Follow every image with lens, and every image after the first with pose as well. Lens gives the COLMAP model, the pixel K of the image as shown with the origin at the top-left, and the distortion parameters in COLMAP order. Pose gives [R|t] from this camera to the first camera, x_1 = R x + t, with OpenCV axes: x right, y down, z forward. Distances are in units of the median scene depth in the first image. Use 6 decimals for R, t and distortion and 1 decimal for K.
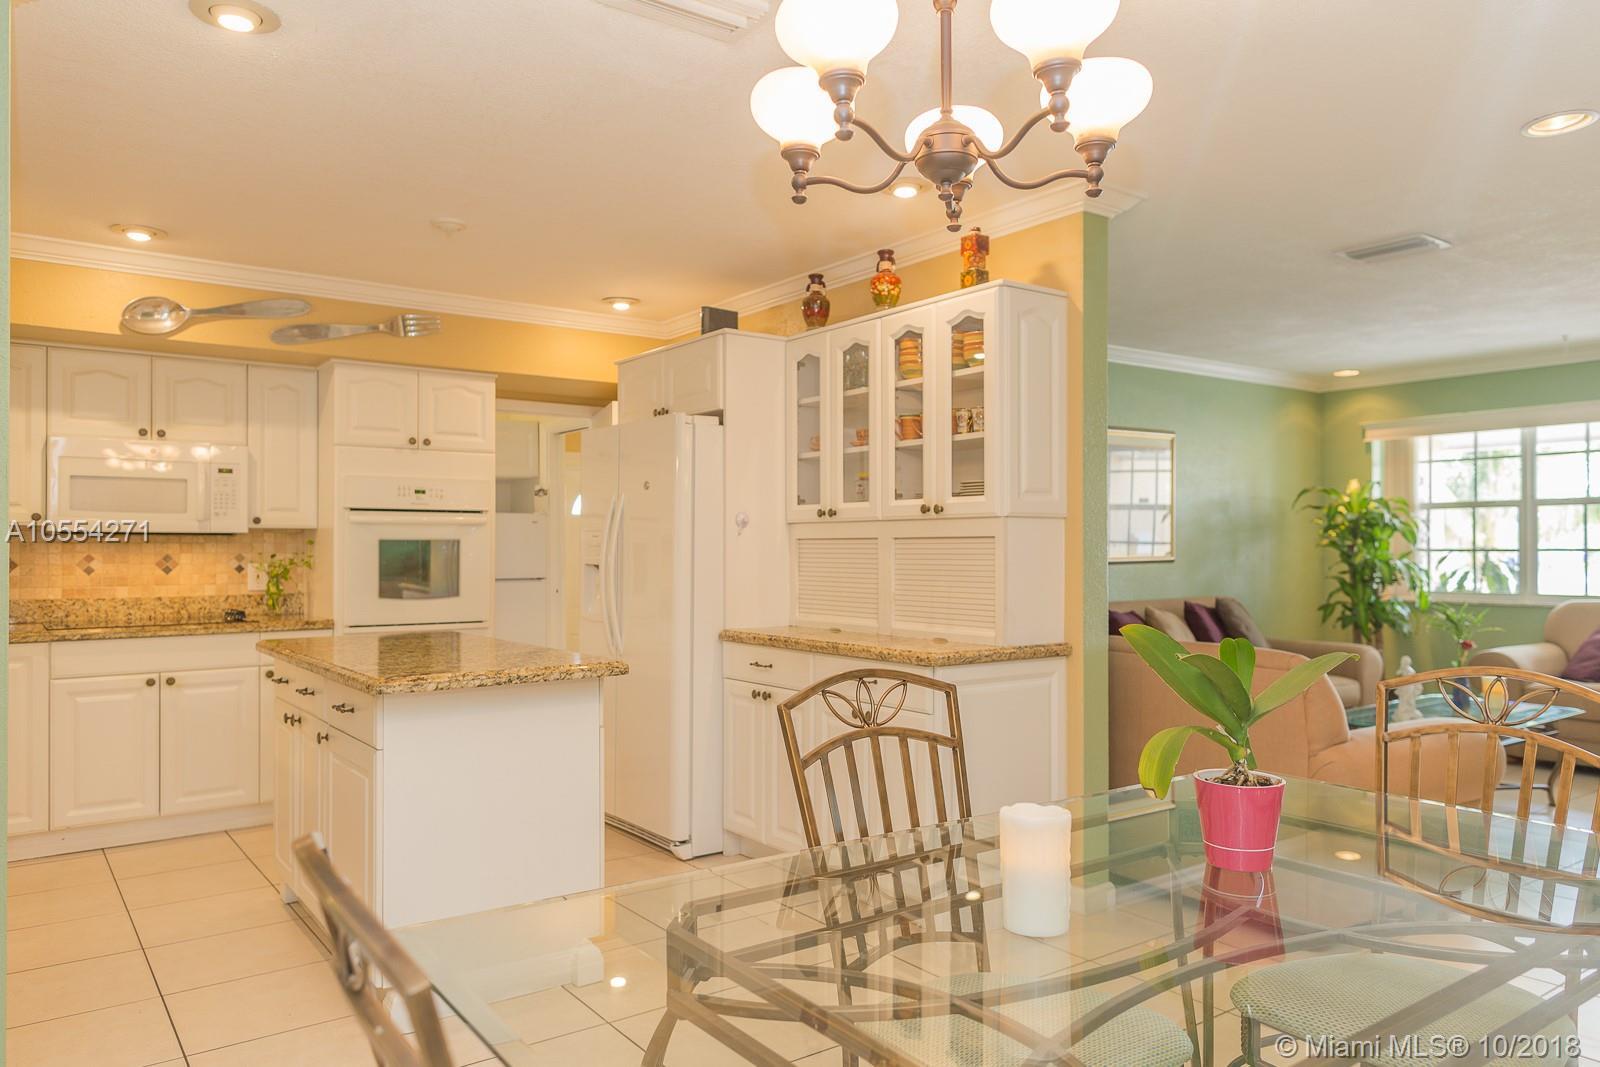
lens RADIAL K [[1110.9, 0, 800.0], [0, 1110.9, 533.5], [0, 0, 1]] dist [0.014481, -0.001230]
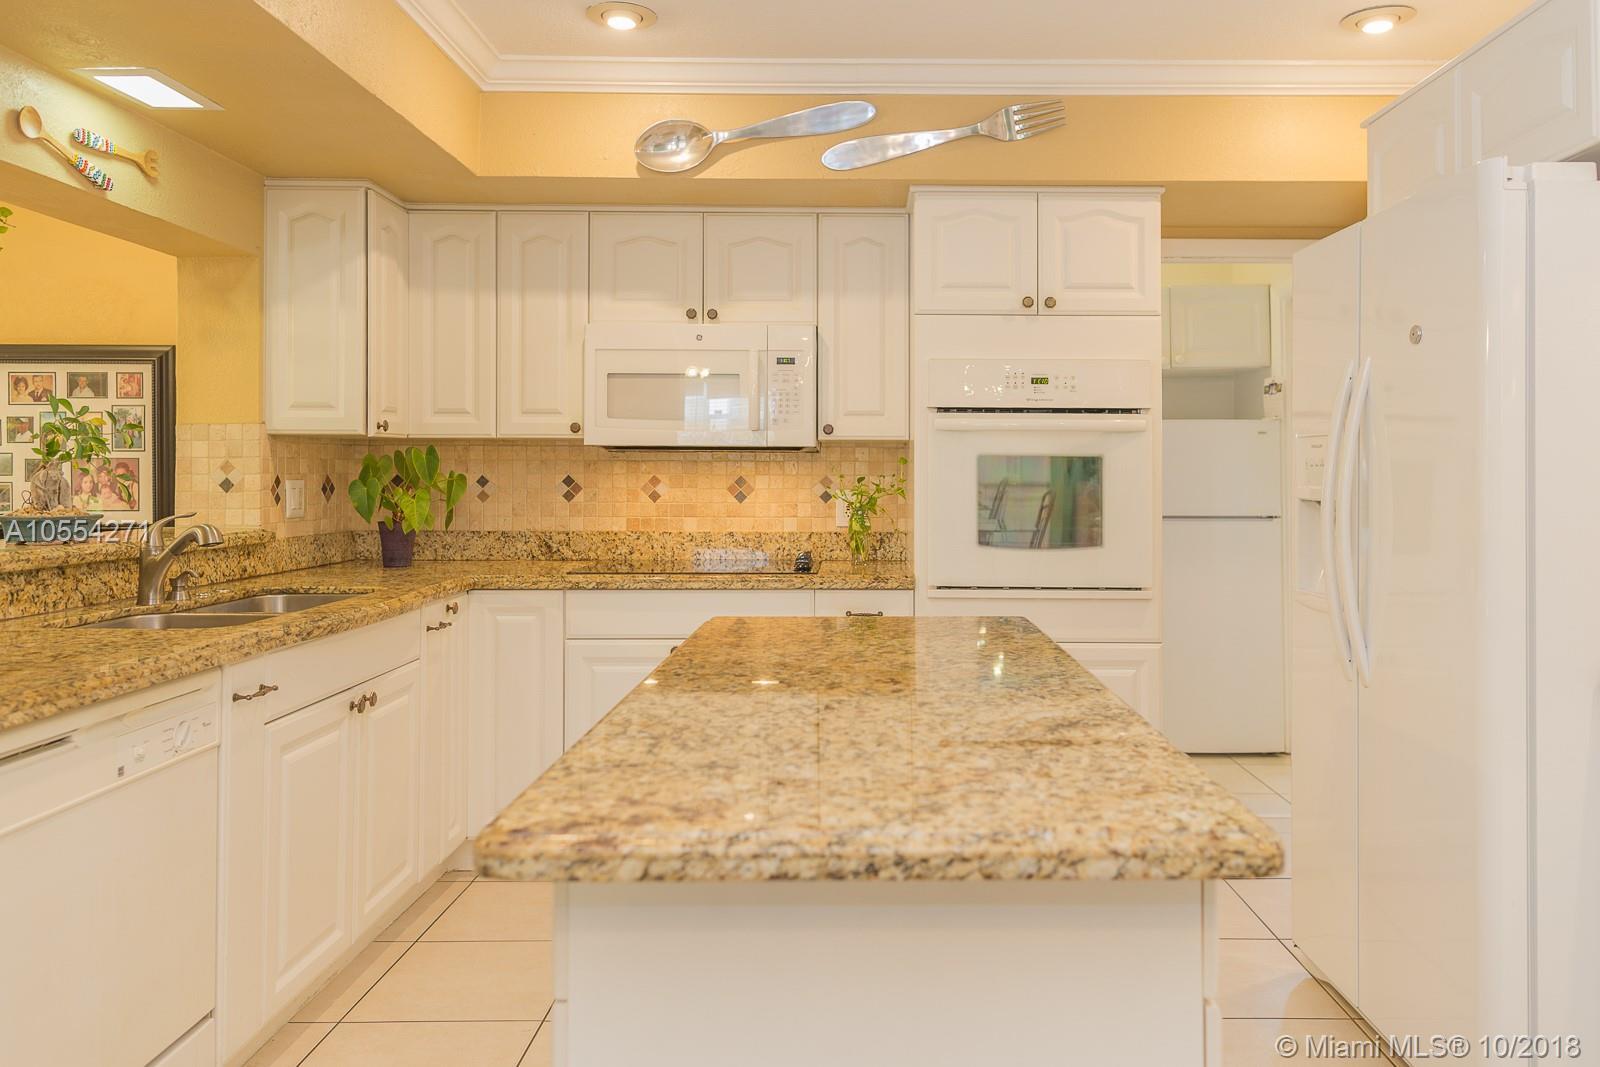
lens RADIAL K [[1161.0, 0, 859.6], [0, 1161.0, 456.0], [0, 0, 1]] dist [0.007982, 0.003095]
pose [[0.812760, -0.004953, -0.582578, -0.044726], [0.003530, 0.999987, -0.003576, 0.009389], [0.582588, 0.000850, 0.812767, 0.481179]]
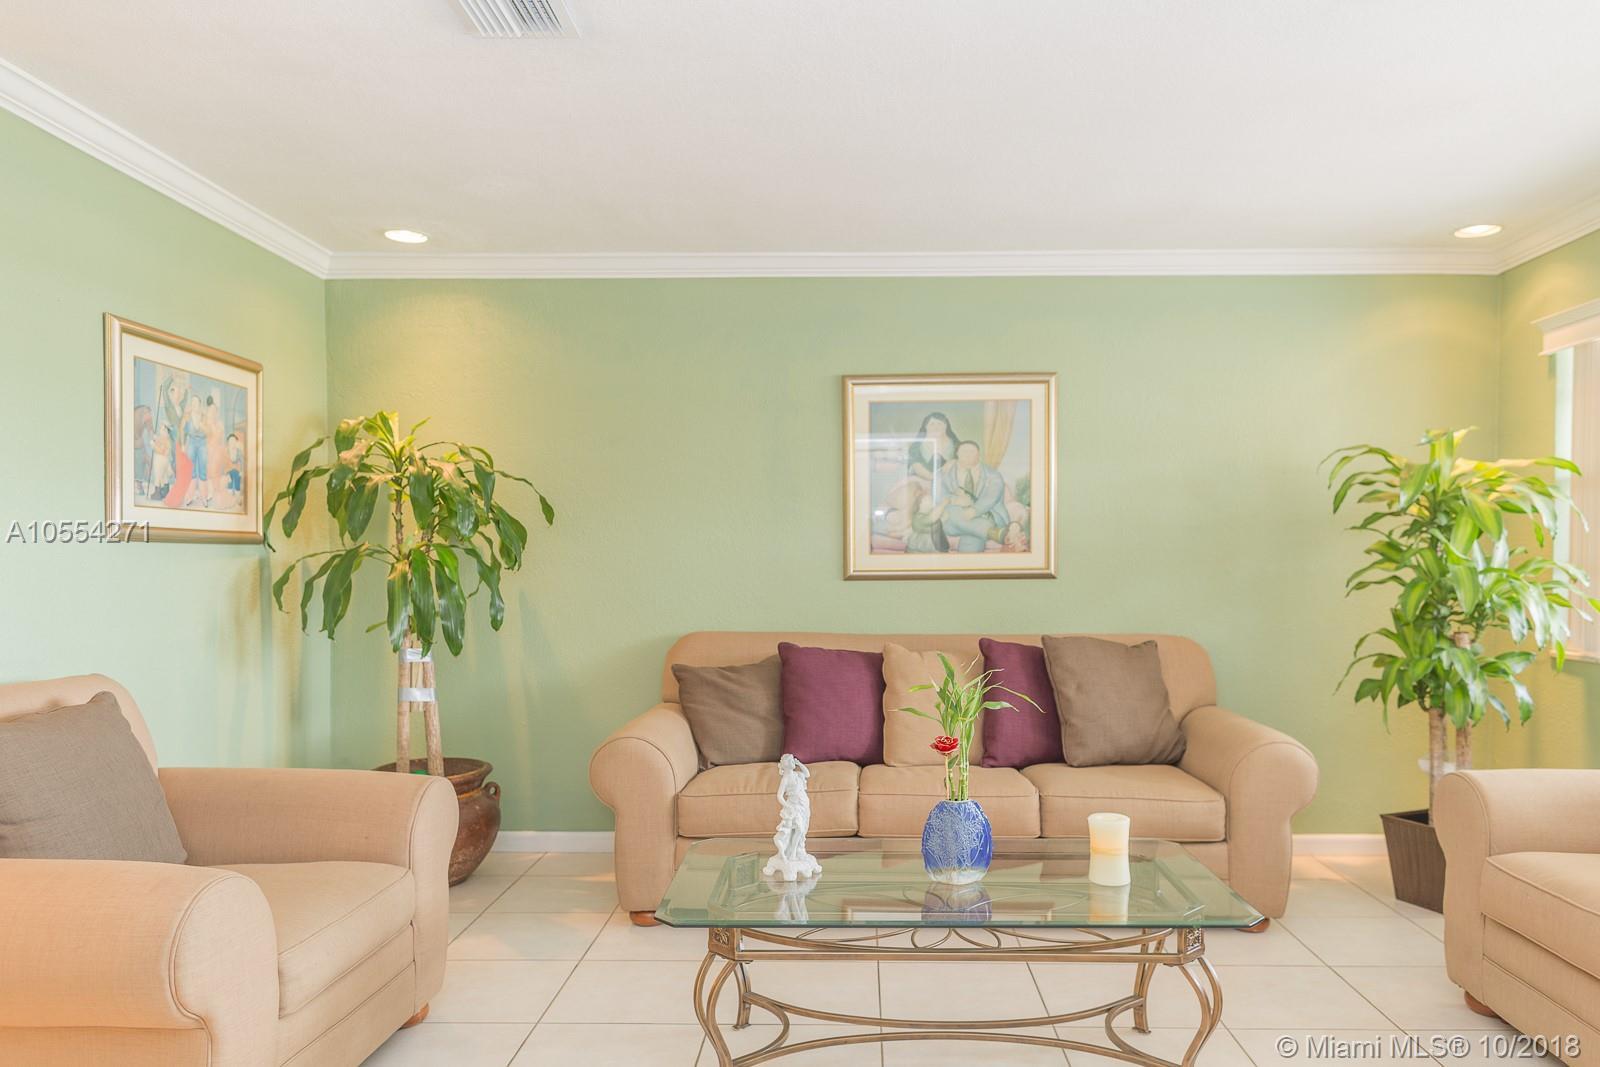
lens RADIAL K [[1120.7, 0, 806.9], [0, 1120.7, 583.8], [0, 0, 1]] dist [0.010606, 0.000581]
pose [[0.802622, 0.016683, -0.596254, 0.949235], [0.005384, 0.999365, 0.035210, 0.010586], [0.596463, -0.031470, 0.802023, 0.599032]]
